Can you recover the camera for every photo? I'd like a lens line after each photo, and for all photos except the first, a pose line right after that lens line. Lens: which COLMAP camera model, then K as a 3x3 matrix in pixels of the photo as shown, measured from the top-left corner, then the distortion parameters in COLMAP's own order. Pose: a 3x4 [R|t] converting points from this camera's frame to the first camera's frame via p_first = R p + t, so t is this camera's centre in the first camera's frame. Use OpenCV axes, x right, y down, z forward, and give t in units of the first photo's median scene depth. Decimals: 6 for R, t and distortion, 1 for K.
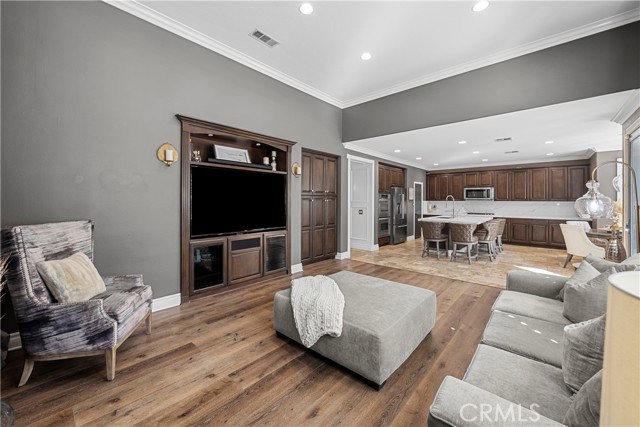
lens RADIAL K [[253.5, 0, 319.7], [0, 253.5, 201.3], [0, 0, 1]] dist [-0.004291, -0.000110]
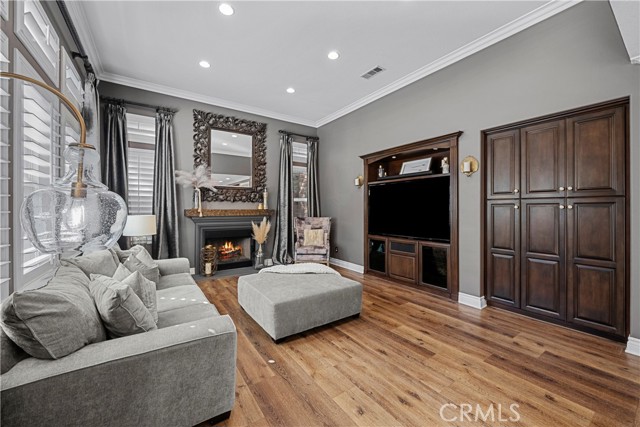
lens RADIAL K [[253.5, 0, 321.3], [0, 253.5, 209.5], [0, 0, 1]] dist [-0.004291, -0.000110]
pose [[-0.235111, -0.003004, -0.971964, 0.560257], [-0.002936, 0.999993, -0.002380, 0.003832], [0.971964, 0.002294, -0.235118, 0.585531]]
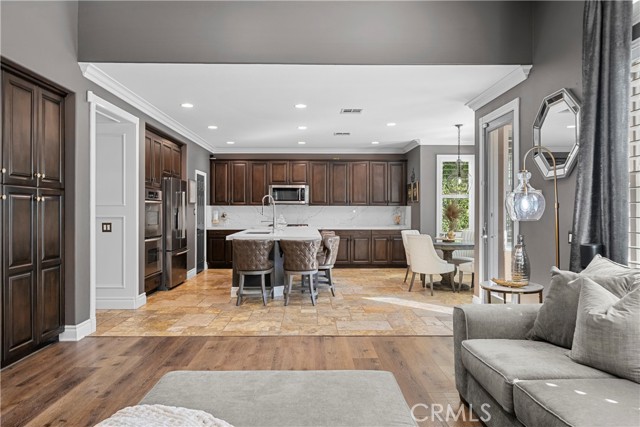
lens RADIAL K [[433.6, 0, 316.6], [0, 433.6, 211.6], [0, 0, 1]] dist [0.006010, 0.000883]
pose [[0.737537, -0.005185, 0.675287, -0.101140], [0.003561, 0.999986, 0.003789, 0.013994], [-0.675297, -0.000390, 0.737545, 0.192191]]
